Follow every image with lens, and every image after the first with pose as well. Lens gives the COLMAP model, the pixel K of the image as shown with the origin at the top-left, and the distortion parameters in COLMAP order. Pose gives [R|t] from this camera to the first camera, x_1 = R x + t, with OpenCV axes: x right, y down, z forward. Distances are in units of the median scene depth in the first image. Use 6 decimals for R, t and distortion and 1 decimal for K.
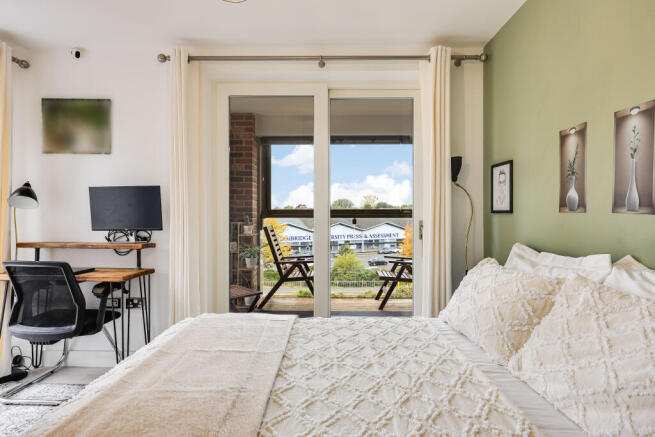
lens RADIAL K [[374.8, 0, 327.5], [0, 374.8, 218.5], [0, 0, 1]] dist [0.000788, 0.001446]
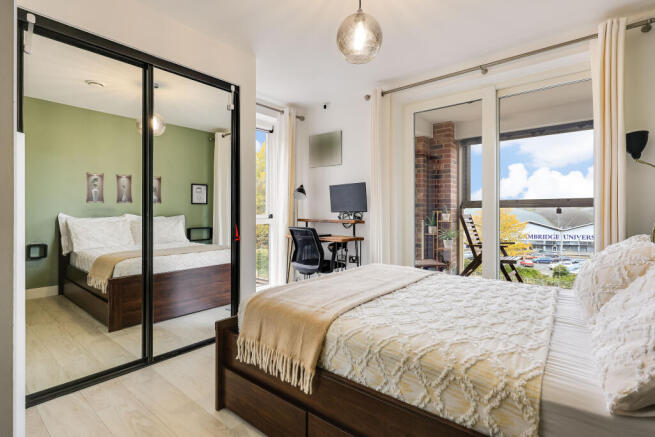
lens RADIAL K [[320.2, 0, 327.5], [0, 320.2, 218.5], [0, 0, 1]] dist [0.003519, 0.001022]
pose [[0.775701, 0.011206, -0.631001, 0.244757], [-0.008207, 0.999937, 0.007668, 0.049060], [0.631047, -0.000770, 0.775744, -0.098115]]
